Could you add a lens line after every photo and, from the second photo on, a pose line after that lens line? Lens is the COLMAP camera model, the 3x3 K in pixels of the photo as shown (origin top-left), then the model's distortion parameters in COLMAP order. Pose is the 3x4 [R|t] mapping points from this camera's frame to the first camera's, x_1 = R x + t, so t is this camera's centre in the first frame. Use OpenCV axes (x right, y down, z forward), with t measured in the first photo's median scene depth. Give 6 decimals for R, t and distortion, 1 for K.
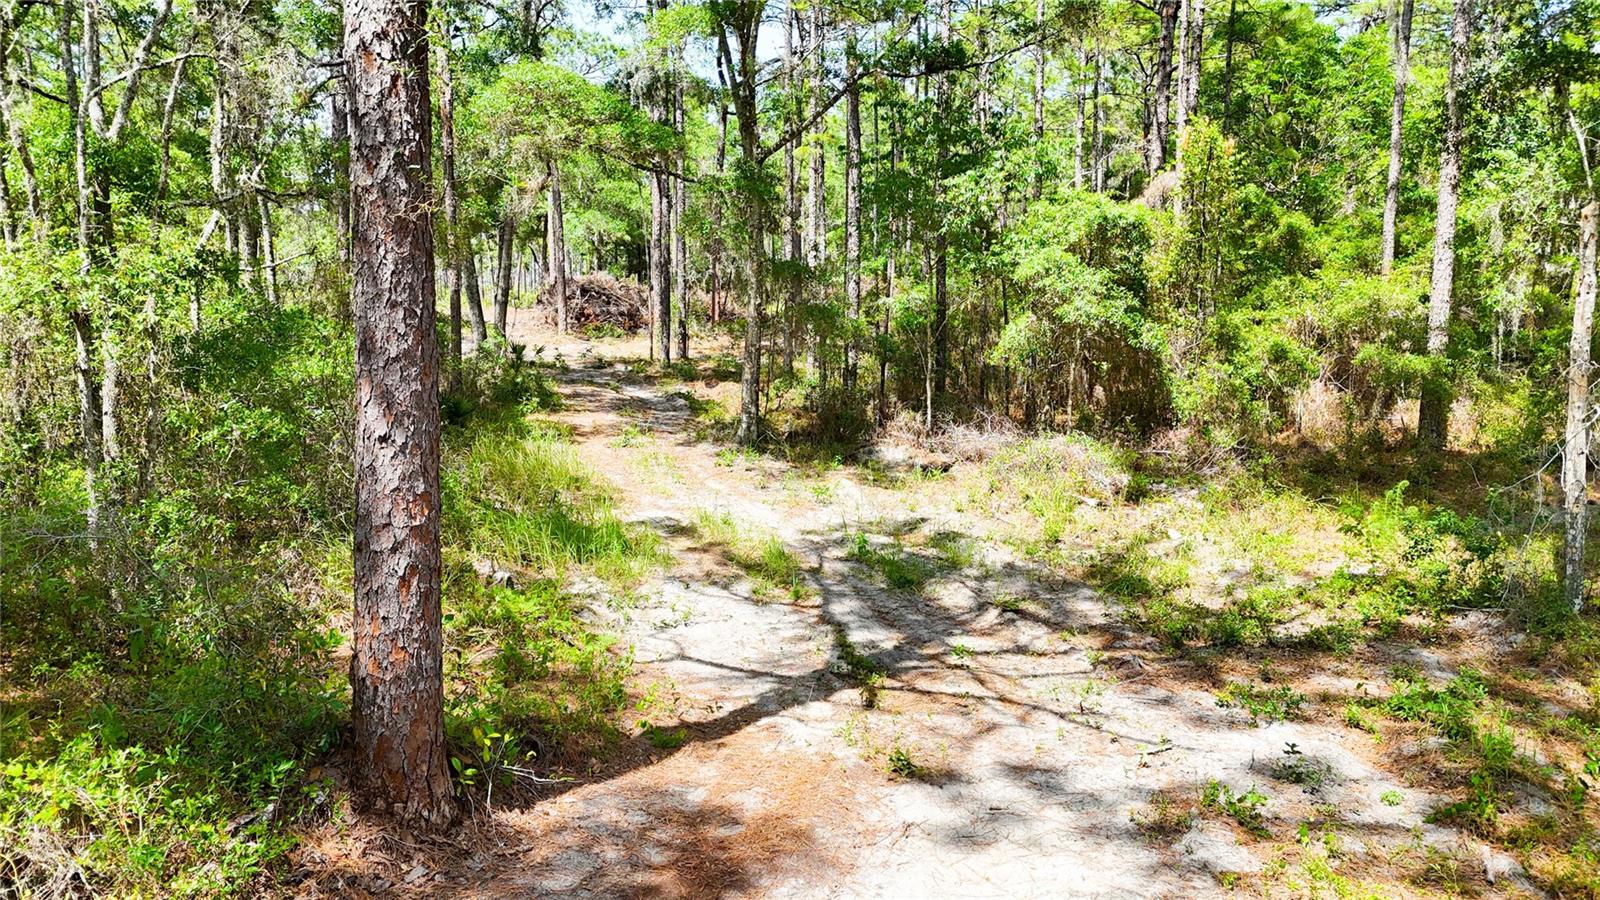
lens RADIAL K [[1173.9, 0, 806.8], [0, 1173.9, 444.4], [0, 0, 1]] dist [0.157881, -0.404440]
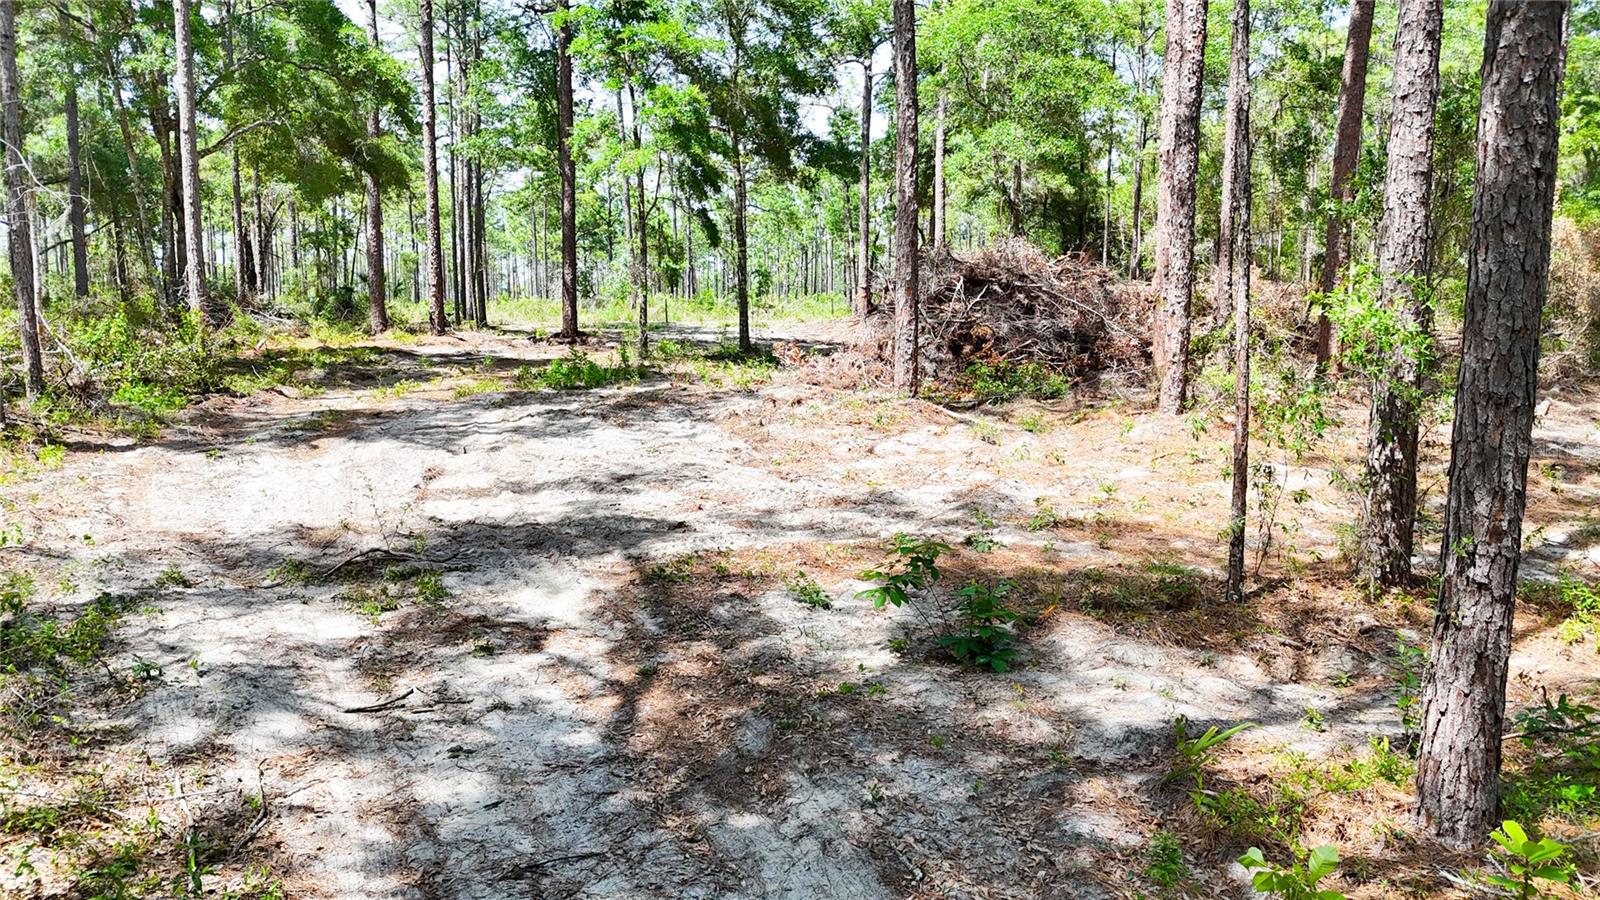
lens RADIAL K [[1177.2, 0, 803.0], [0, 1177.2, 447.8], [0, 0, 1]] dist [0.086723, -0.092113]
pose [[0.938752, 0.032789, -0.343030, -0.206955], [-0.032717, 0.999447, 0.005997, -0.148939], [0.343037, 0.005593, 0.939305, 1.219902]]
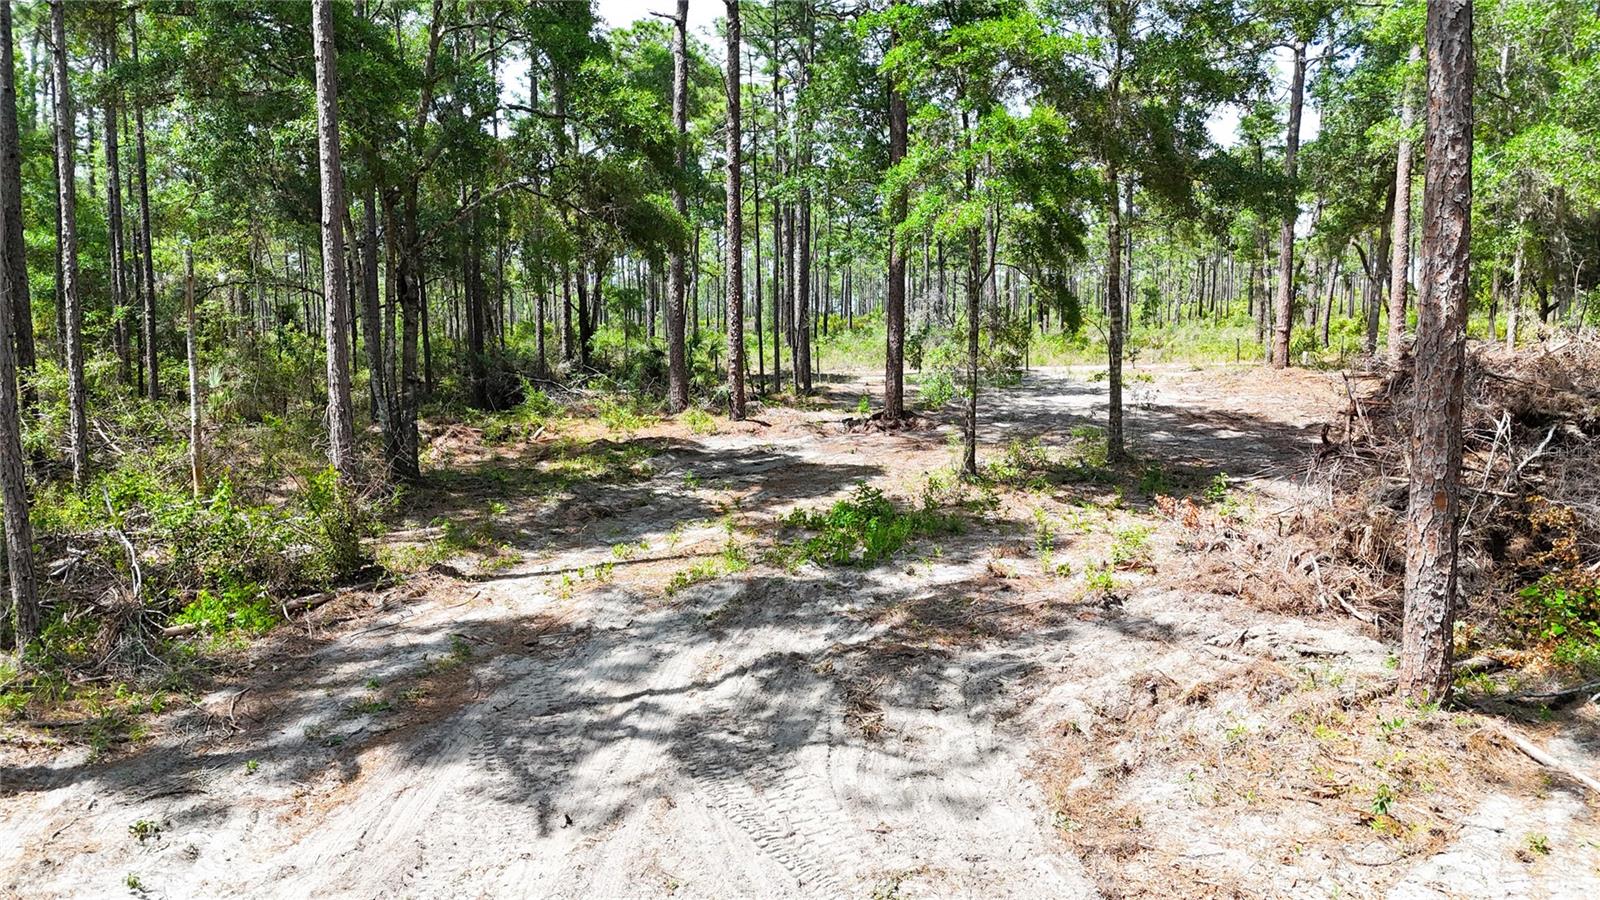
lens RADIAL K [[1177.2, 0, 803.0], [0, 1177.2, 447.8], [0, 0, 1]] dist [0.086723, -0.092113]
pose [[0.784927, 0.058775, -0.616794, -0.321651], [-0.059458, 0.998042, 0.019439, -0.252207], [0.616729, 0.021415, 0.786884, 1.499710]]
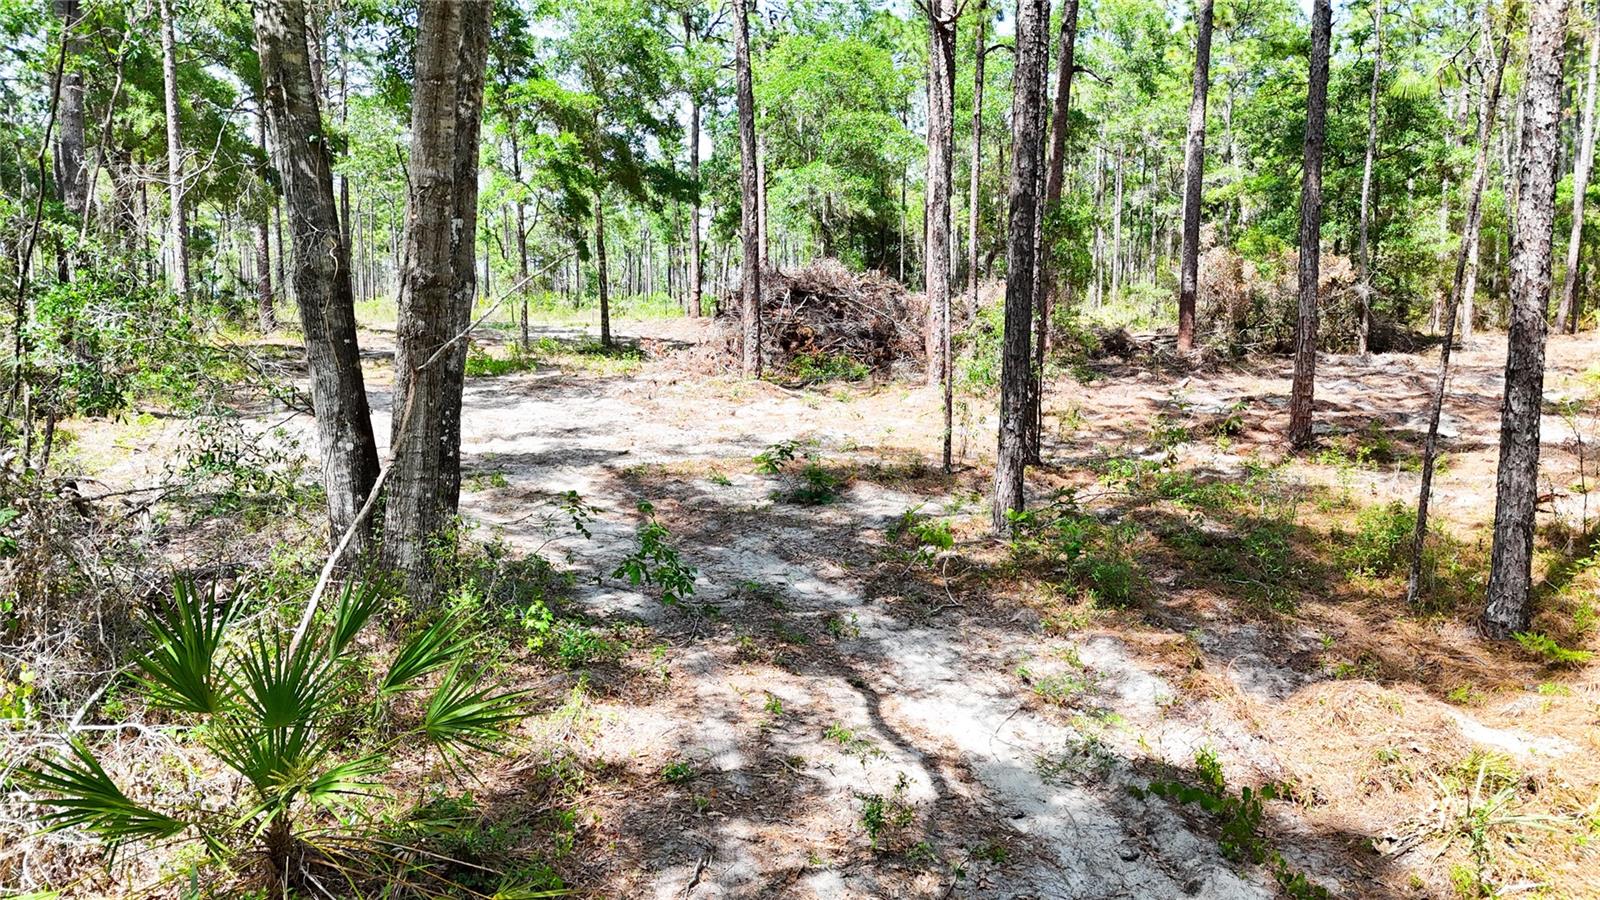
lens RADIAL K [[1177.2, 0, 803.0], [0, 1177.2, 447.8], [0, 0, 1]] dist [0.086723, -0.092113]
pose [[0.980931, 0.017399, -0.193576, -0.162524], [-0.017211, 0.999848, 0.002650, -0.123460], [0.193593, 0.000733, 0.981082, 0.959809]]
